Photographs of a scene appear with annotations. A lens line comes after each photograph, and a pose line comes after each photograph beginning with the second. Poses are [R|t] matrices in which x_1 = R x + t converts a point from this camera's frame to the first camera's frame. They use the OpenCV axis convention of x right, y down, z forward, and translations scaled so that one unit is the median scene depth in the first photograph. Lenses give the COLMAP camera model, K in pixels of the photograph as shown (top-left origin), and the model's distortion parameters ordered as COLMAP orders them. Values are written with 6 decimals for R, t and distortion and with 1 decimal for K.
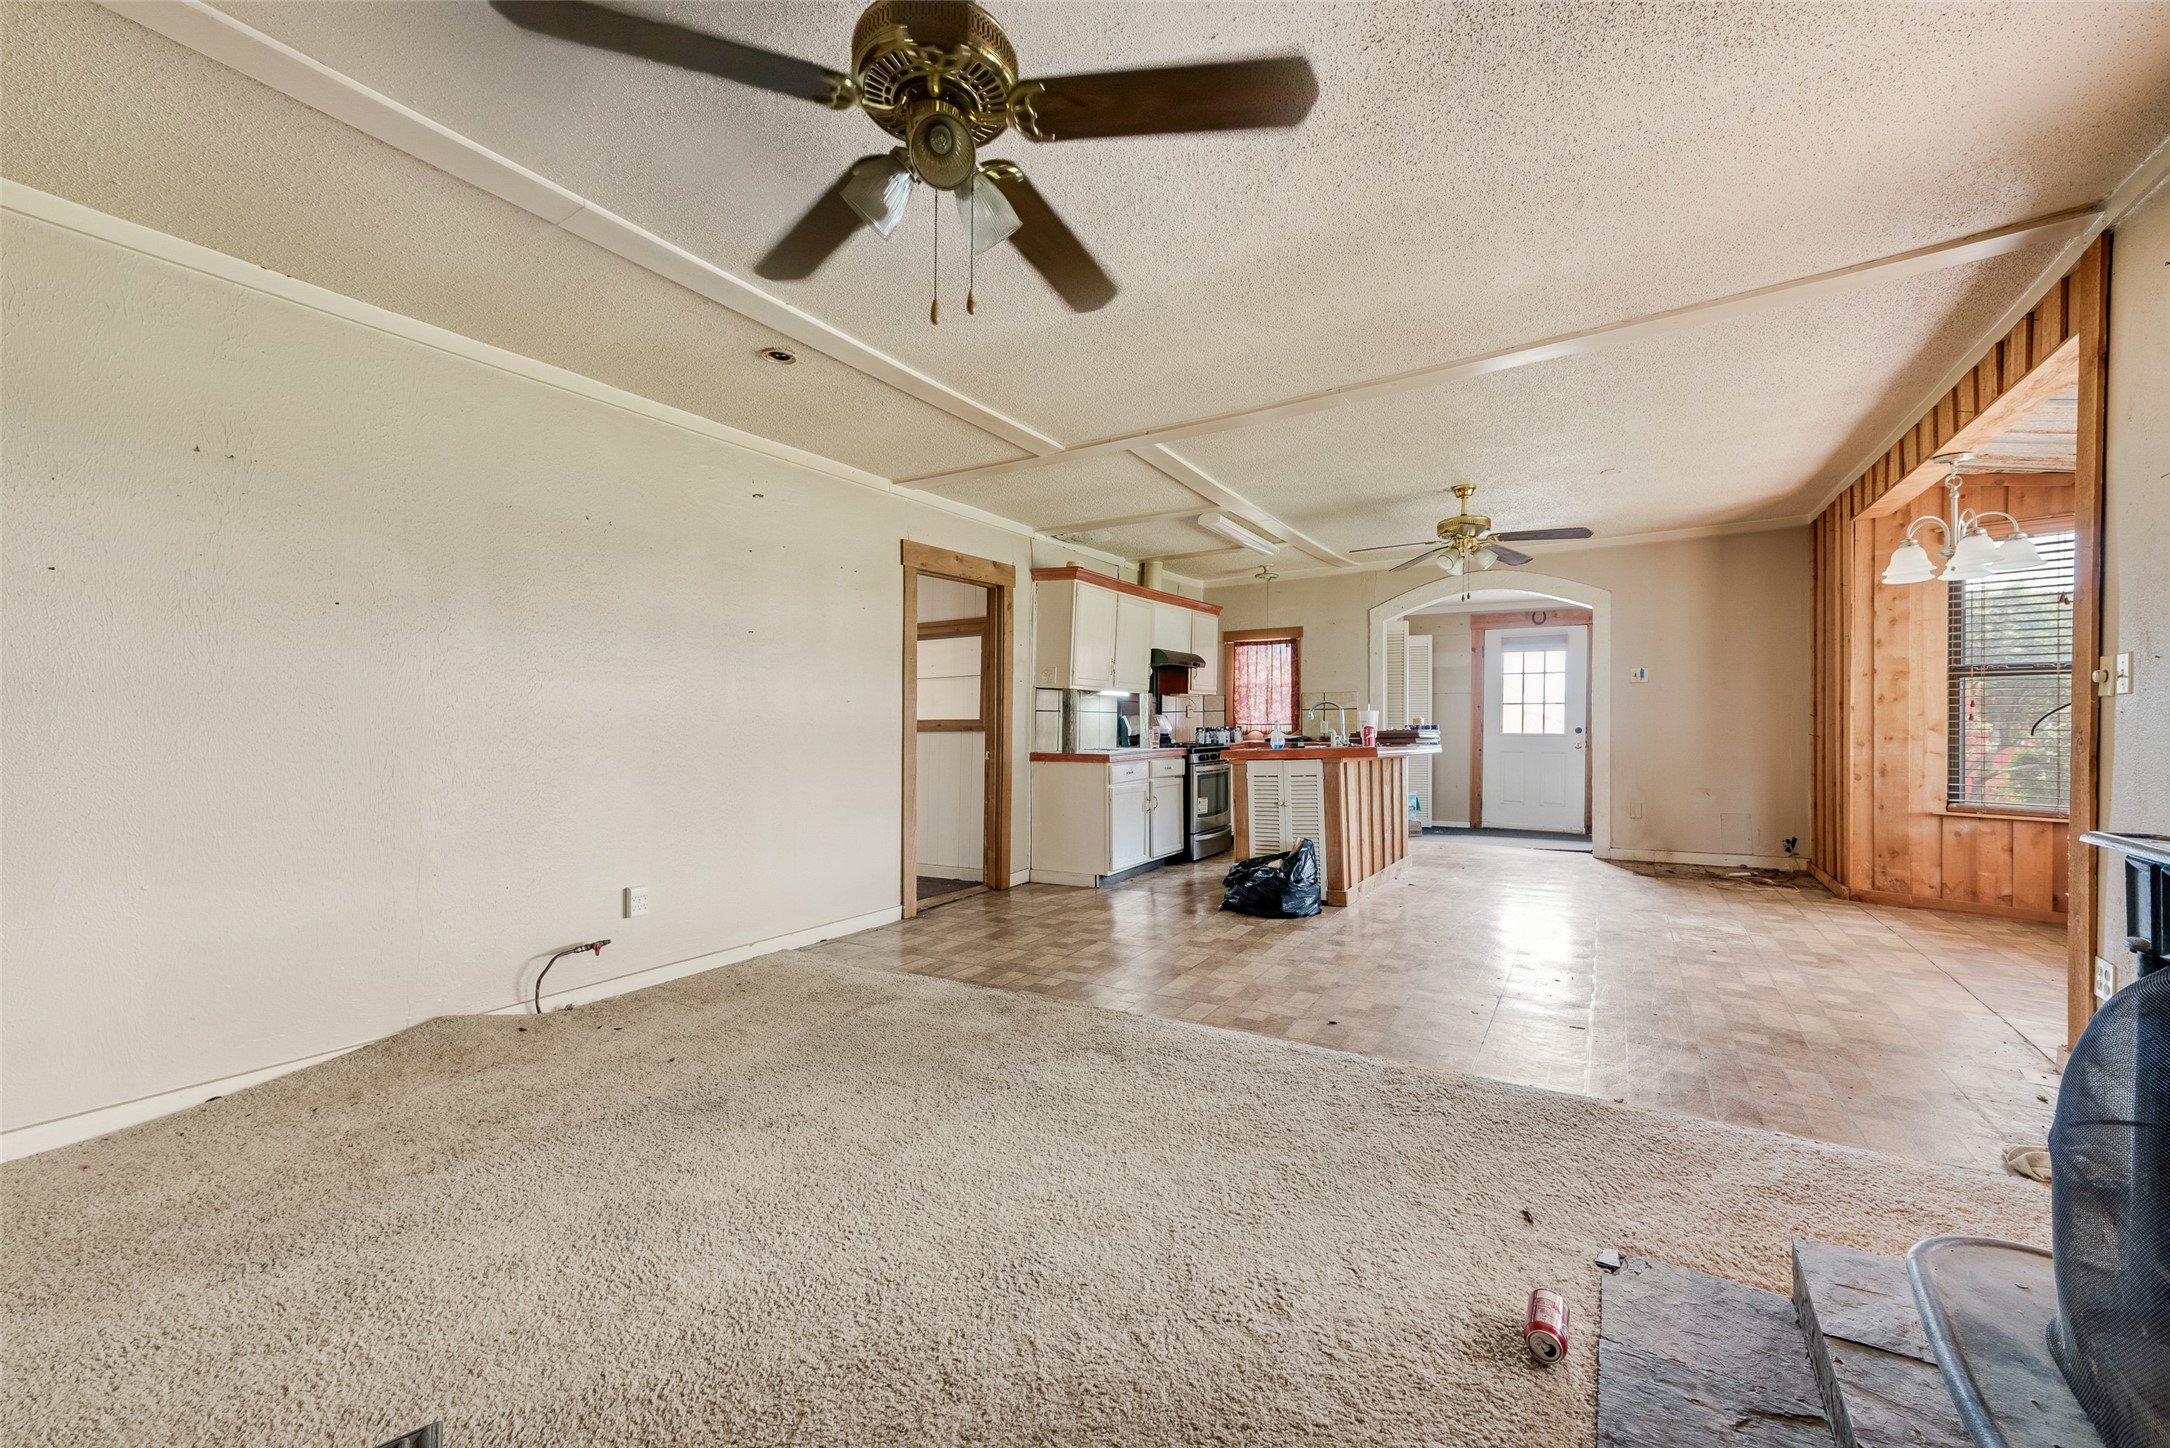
lens RADIAL K [[860.0, 0, 1086.0], [0, 860.0, 728.9], [0, 0, 1]] dist [0.006142, 0.000230]
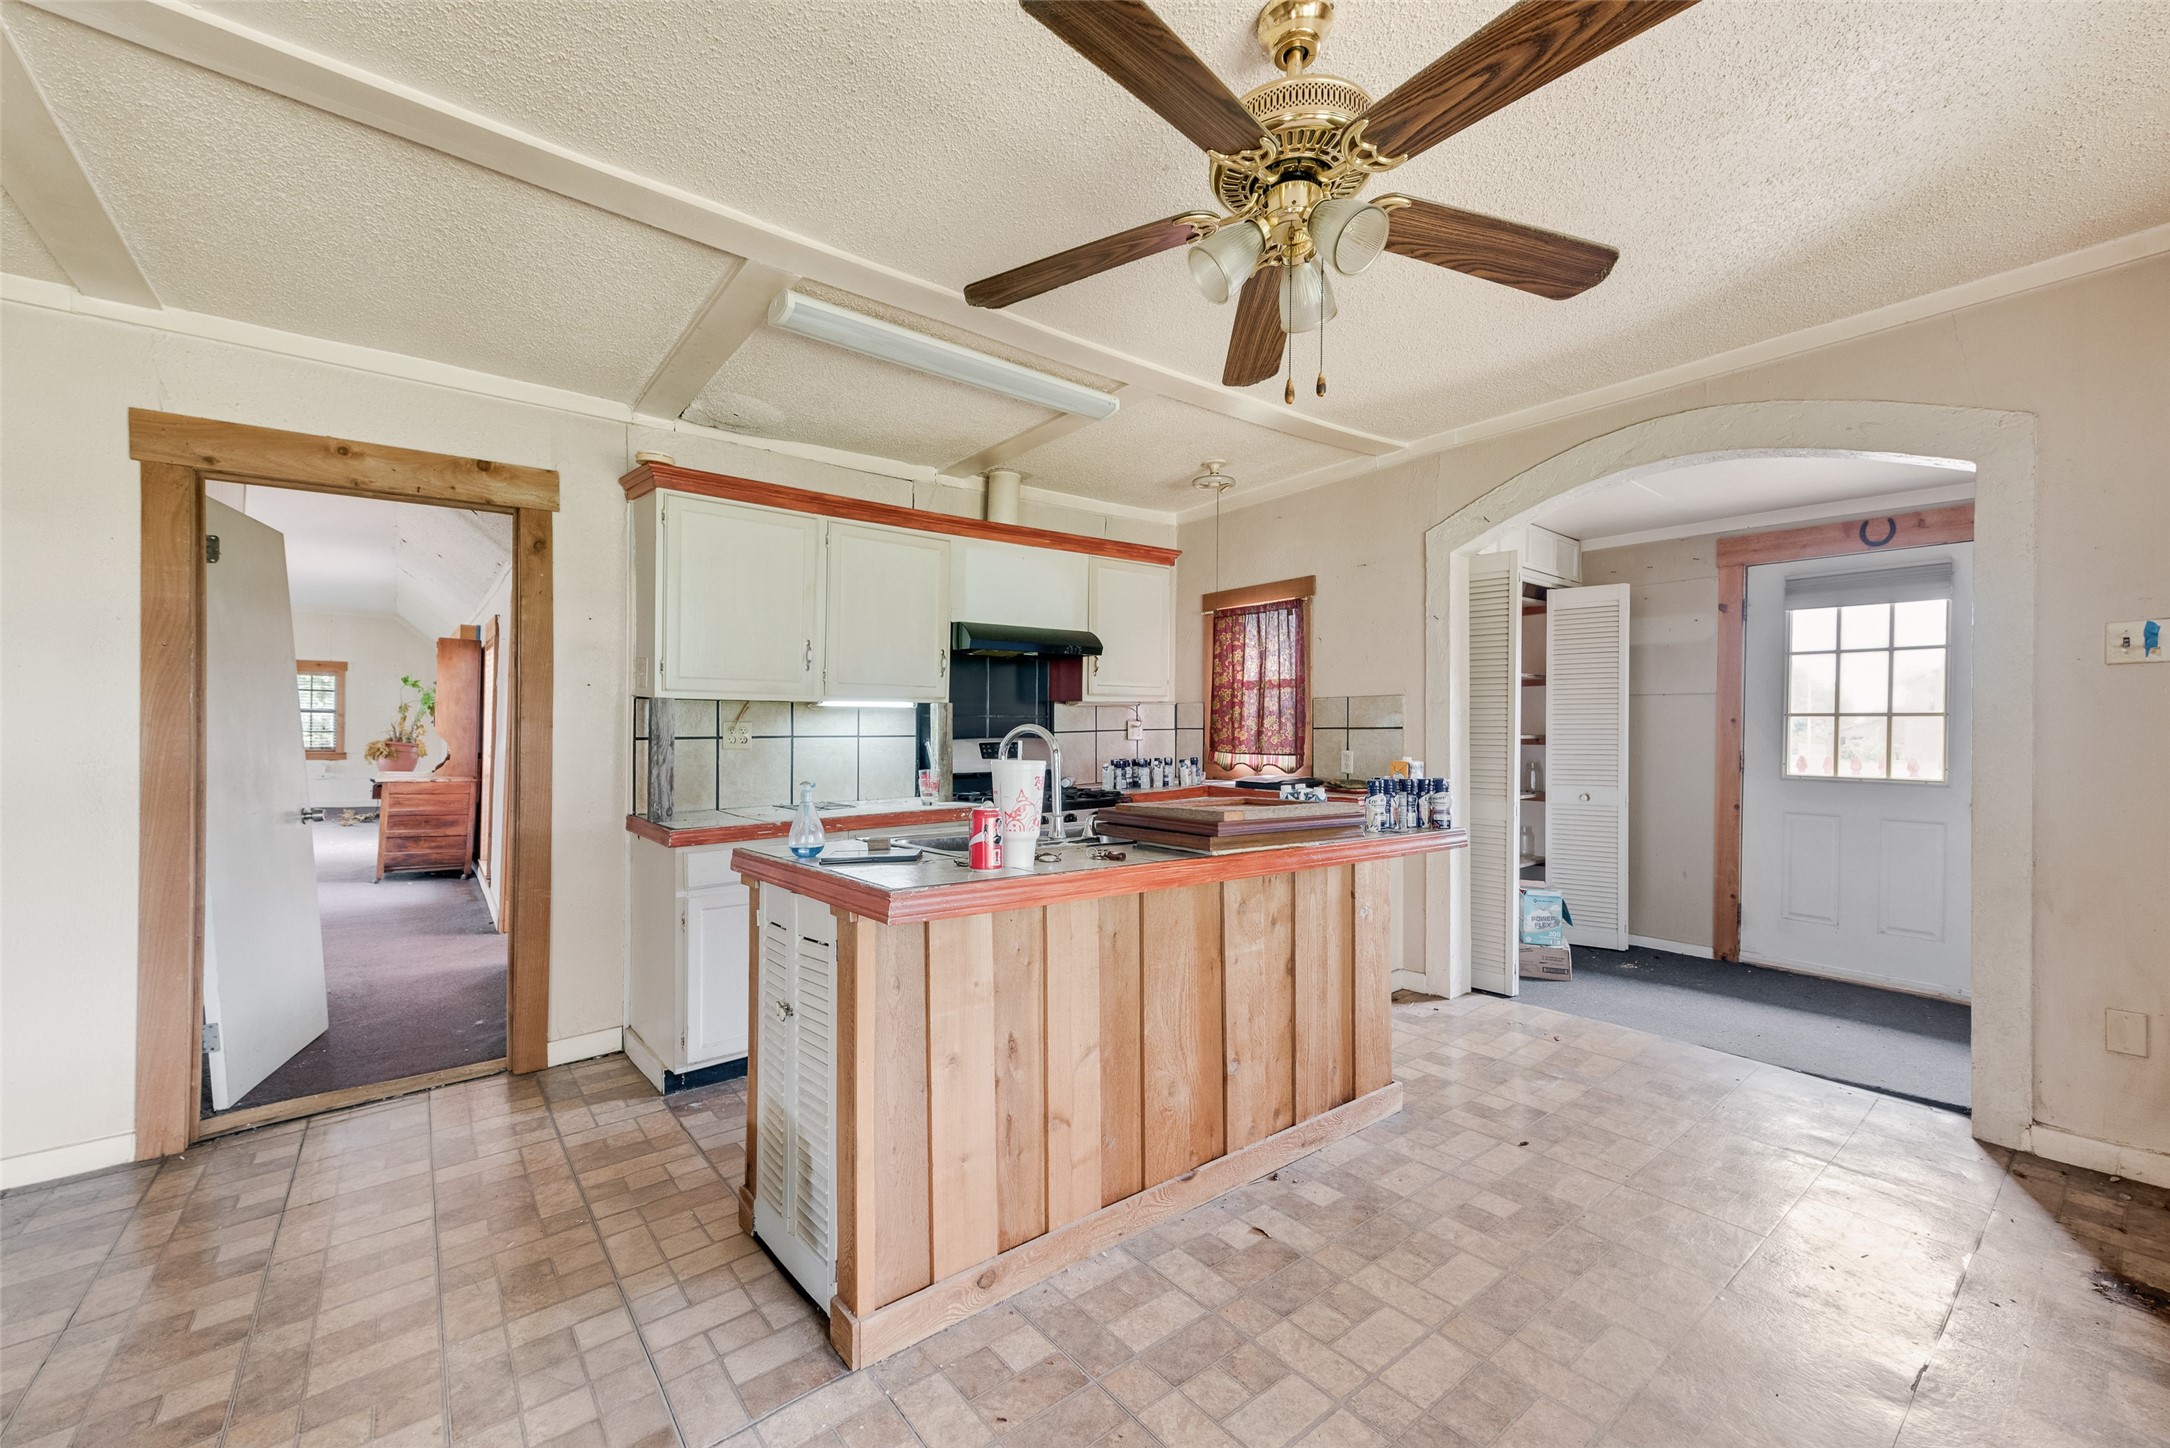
lens RADIAL K [[860.0, 0, 1093.1], [0, 860.0, 739.1], [0, 0, 1]] dist [0.006142, 0.000230]
pose [[0.940517, 0.006392, -0.339685, 0.367597], [-0.003377, 0.999949, 0.009467, -0.024988], [0.339729, -0.007757, 0.940491, 0.531400]]
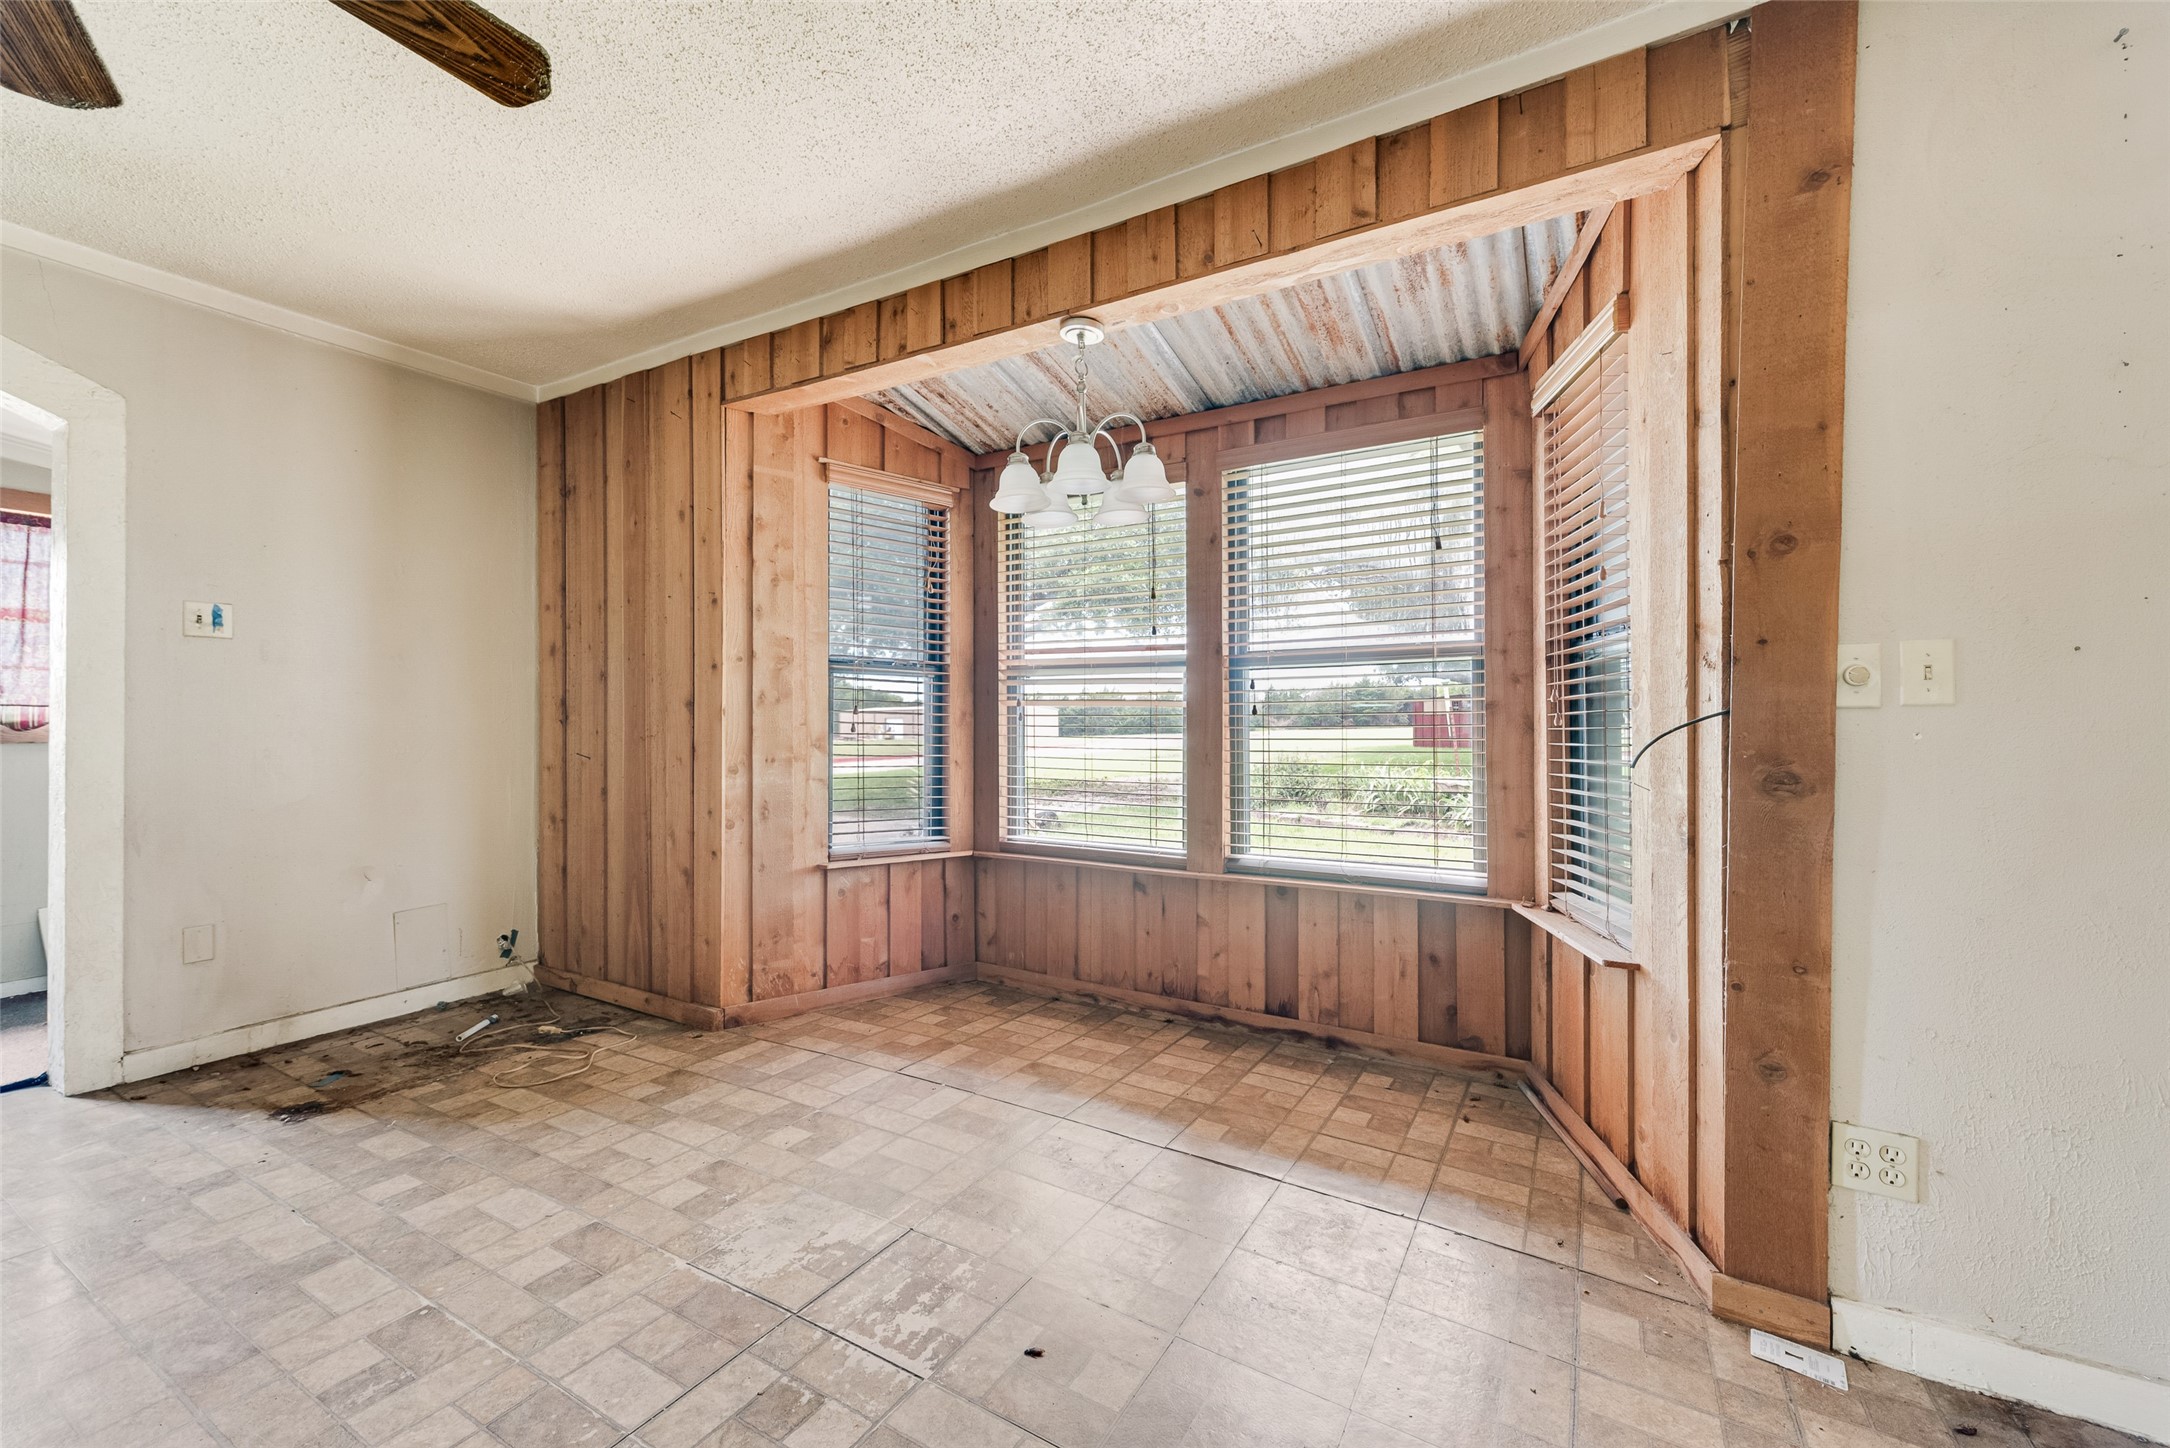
lens RADIAL K [[860.0, 0, 1093.7], [0, 860.0, 723.5], [0, 0, 1]] dist [0.006142, 0.000230]
pose [[-0.020157, 0.013508, 0.999706, 0.209687], [-0.000228, 0.999909, -0.013515, -0.005625], [-0.999797, -0.000500, -0.020153, 0.577498]]
